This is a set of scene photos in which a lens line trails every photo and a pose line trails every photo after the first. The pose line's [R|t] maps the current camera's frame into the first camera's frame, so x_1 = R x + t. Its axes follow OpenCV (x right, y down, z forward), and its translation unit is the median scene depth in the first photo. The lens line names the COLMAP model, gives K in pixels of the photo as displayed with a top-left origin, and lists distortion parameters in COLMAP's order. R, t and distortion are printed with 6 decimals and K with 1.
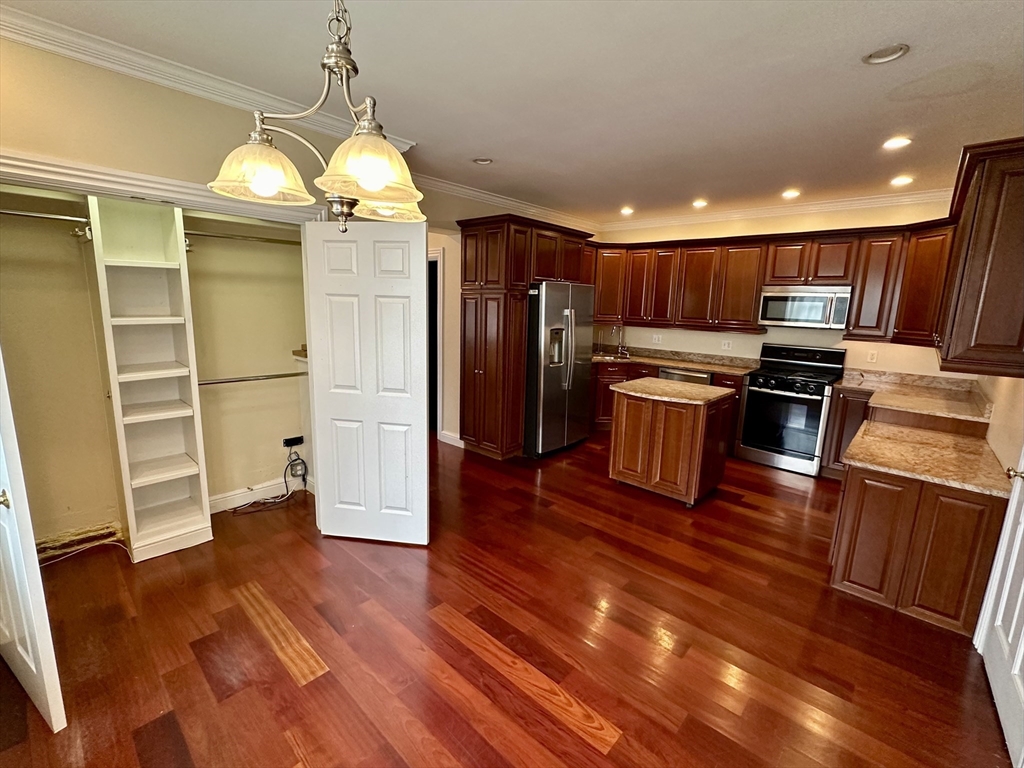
lens RADIAL K [[451.2, 0, 512.0], [0, 451.2, 384.0], [0, 0, 1]] dist [-0.000083, 0.000049]
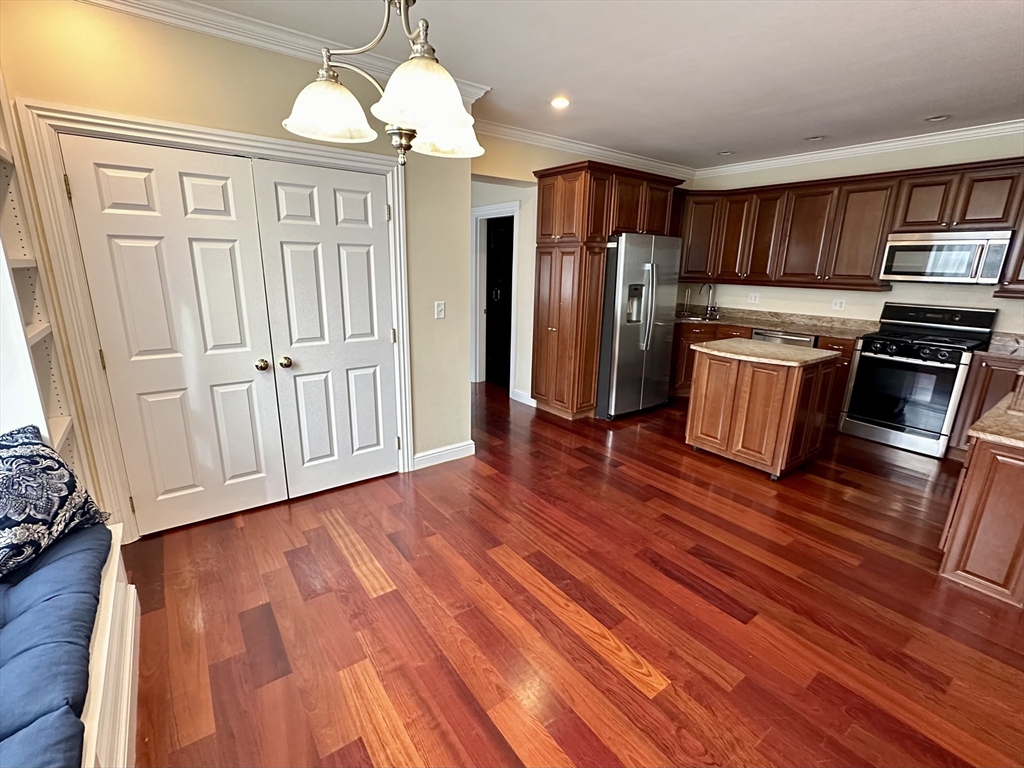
lens RADIAL K [[459.9, 0, 504.9], [0, 459.9, 382.9], [0, 0, 1]] dist [-0.000647, -0.000366]
pose [[0.981047, 0.038422, -0.189921, 0.034264], [-0.025568, 0.997242, 0.069676, 0.036788], [0.192074, -0.063499, 0.979324, -0.009429]]
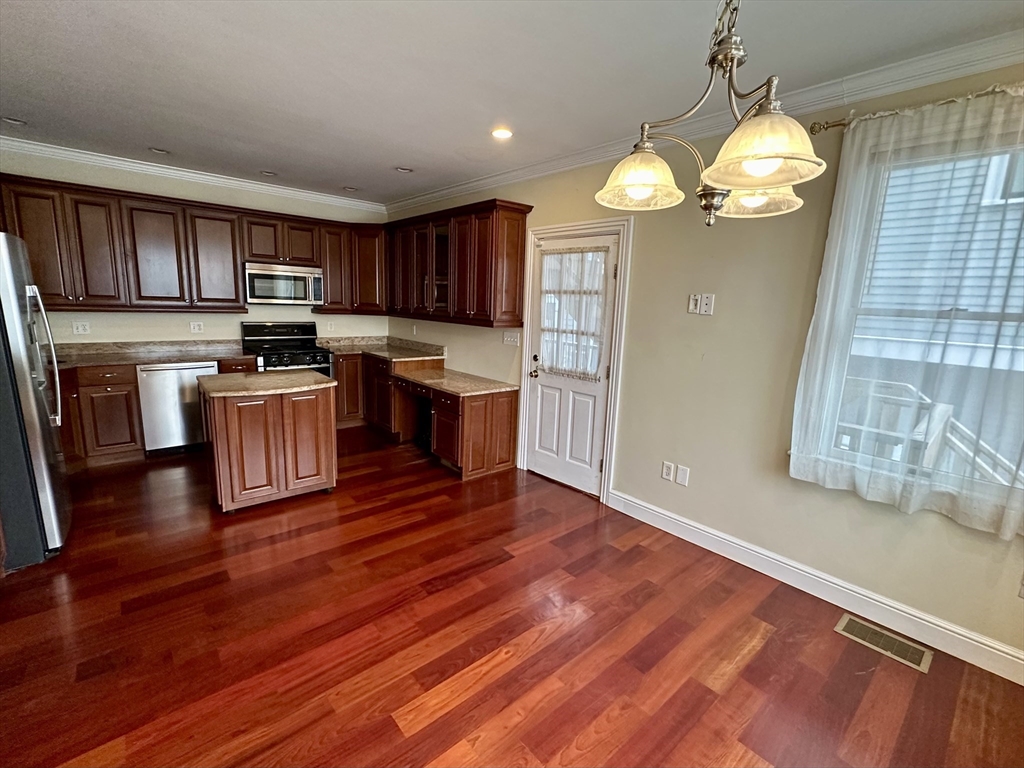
lens RADIAL K [[451.2, 0, 512.0], [0, 451.2, 384.0], [0, 0, 1]] dist [-0.000083, 0.000049]
pose [[0.112839, -0.203542, 0.972542, -0.633182], [0.144244, 0.971780, 0.186647, -0.109247], [-0.983087, 0.119223, 0.139015, 0.583413]]
